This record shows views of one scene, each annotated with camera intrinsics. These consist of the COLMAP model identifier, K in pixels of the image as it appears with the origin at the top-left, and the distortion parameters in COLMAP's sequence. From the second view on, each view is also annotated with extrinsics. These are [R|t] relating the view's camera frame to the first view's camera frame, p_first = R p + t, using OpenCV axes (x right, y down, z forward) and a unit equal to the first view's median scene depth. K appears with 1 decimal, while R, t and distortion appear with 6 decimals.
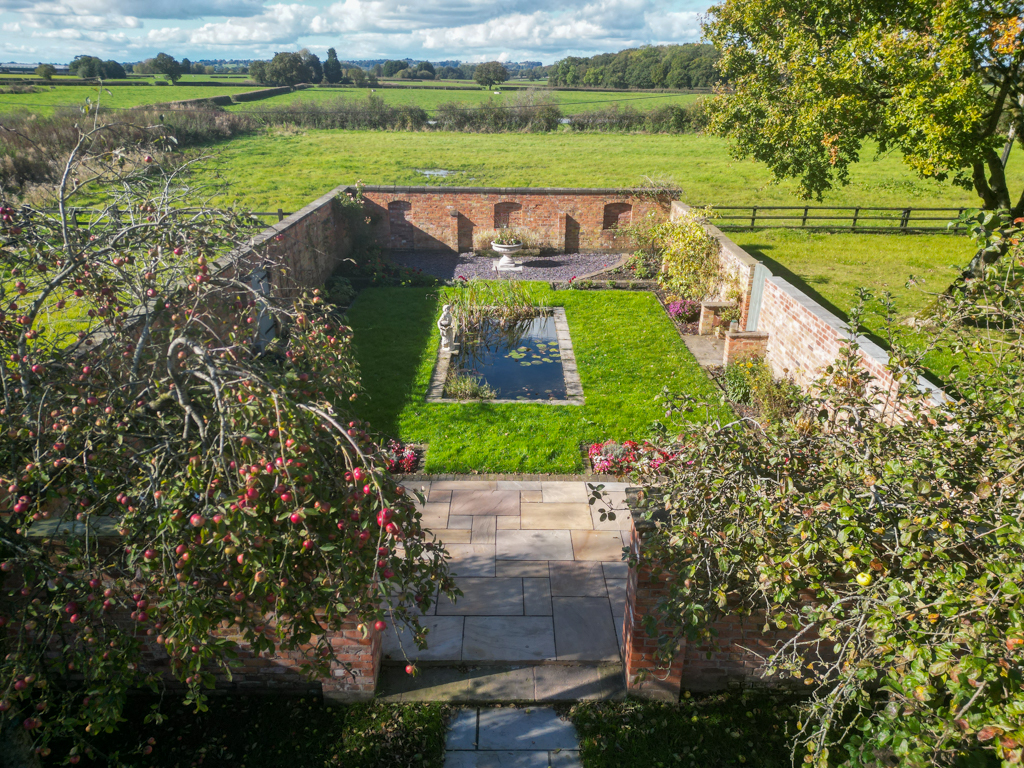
lens RADIAL K [[711.6, 0, 512.0], [0, 711.6, 384.0], [0, 0, 1]] dist [0.070390, -0.062896]
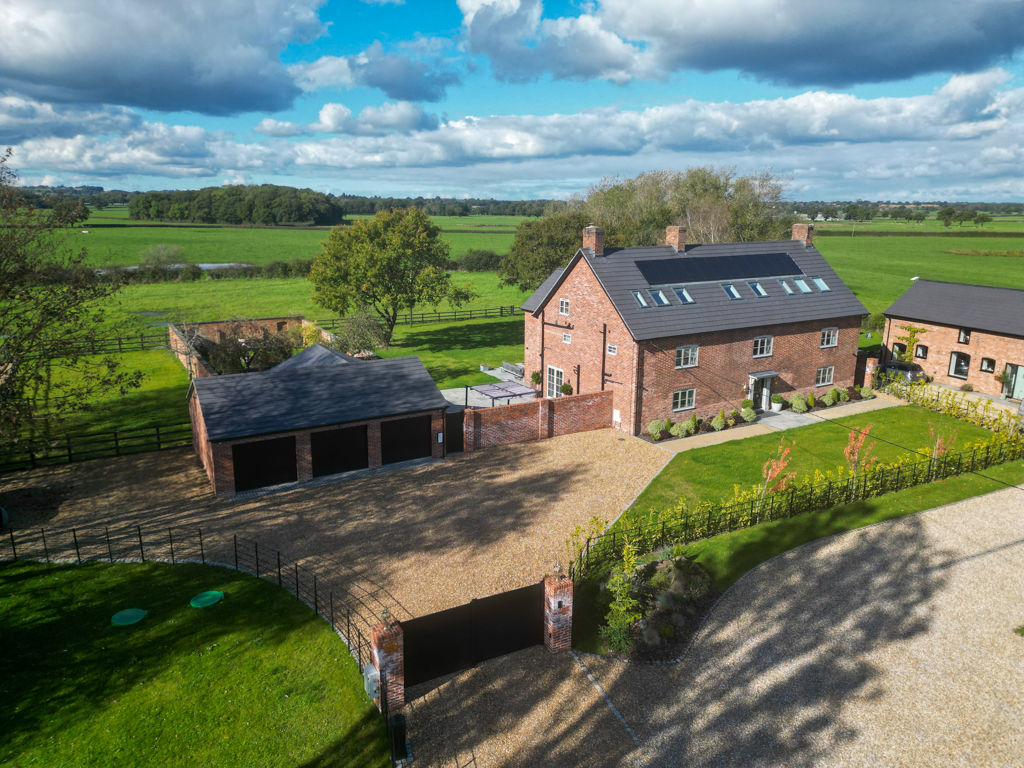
lens RADIAL K [[711.6, 0, 512.0], [0, 711.6, 384.0], [0, 0, 1]] dist [0.070390, -0.062896]
pose [[0.857934, -0.124578, 0.498427, -0.030237], [0.200376, 0.974463, -0.101344, 0.026568], [-0.473074, 0.186820, 0.860988, -0.106236]]
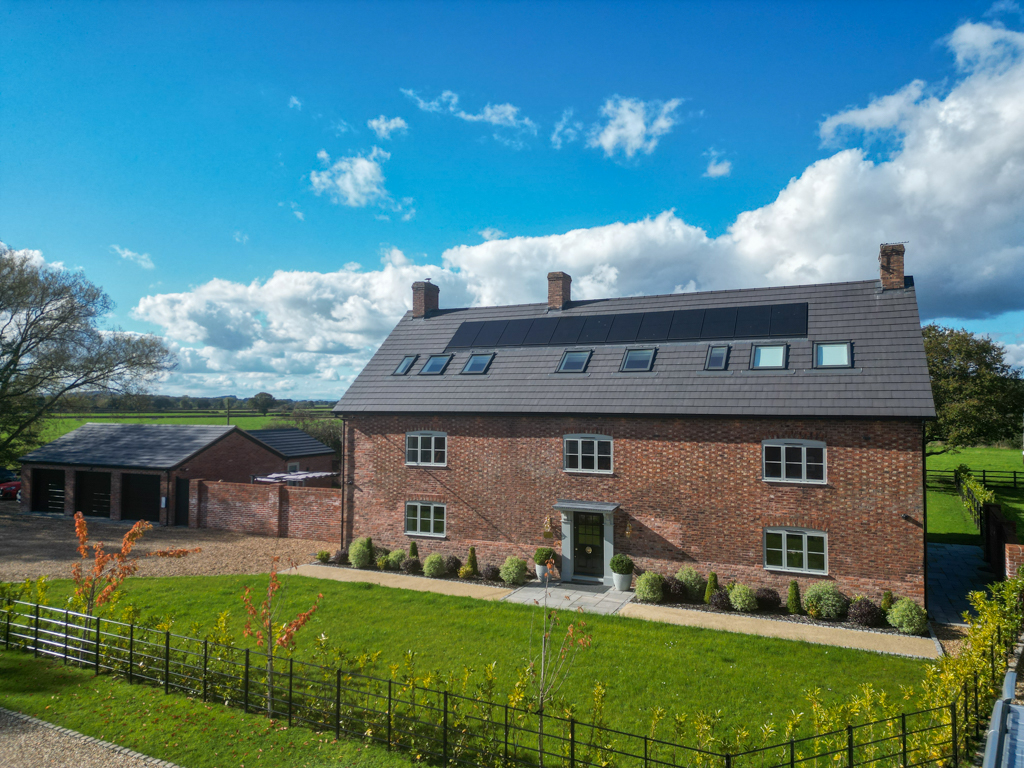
lens RADIAL K [[711.2, 0, 557.3], [0, 711.2, 385.3], [0, 0, 1]] dist [0.044358, -0.001497]
pose [[0.924766, -0.012866, -0.380319, 0.077605], [-0.152046, 0.903692, -0.400278, 0.036294], [0.348842, 0.427989, 0.833747, -0.083527]]
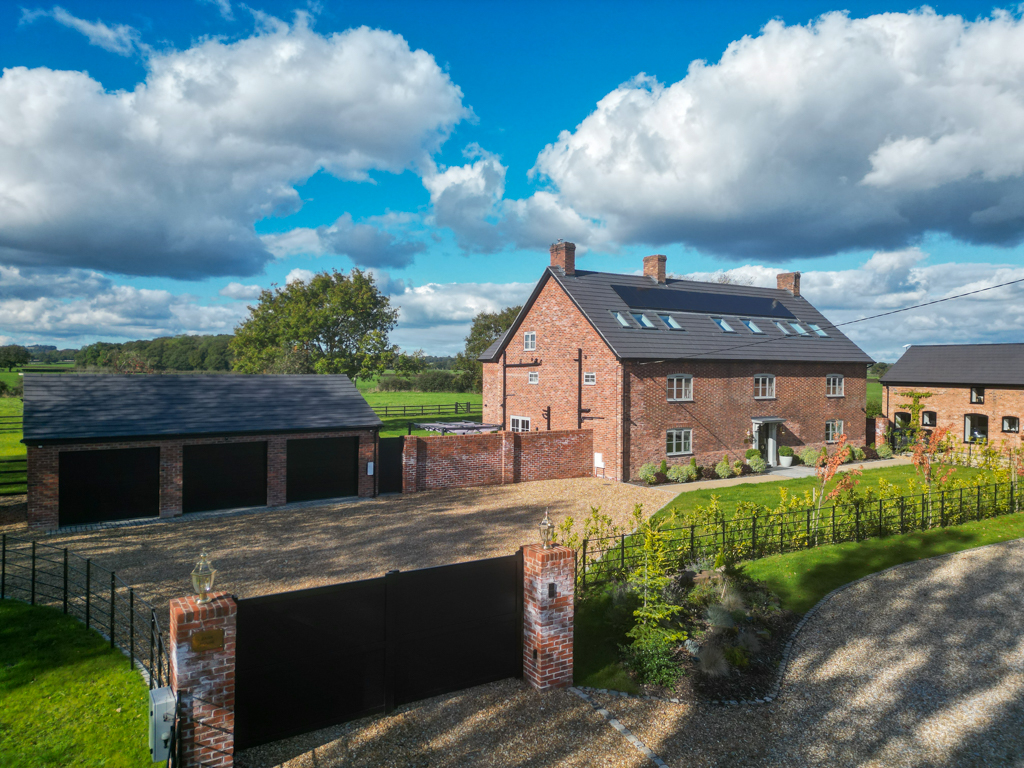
lens RADIAL K [[711.6, 0, 512.0], [0, 711.6, 384.0], [0, 0, 1]] dist [0.070390, -0.062896]
pose [[0.824919, -0.014624, 0.565062, -0.021214], [0.219086, 0.929795, -0.295774, 0.037418], [-0.521067, 0.367786, 0.770209, -0.085552]]
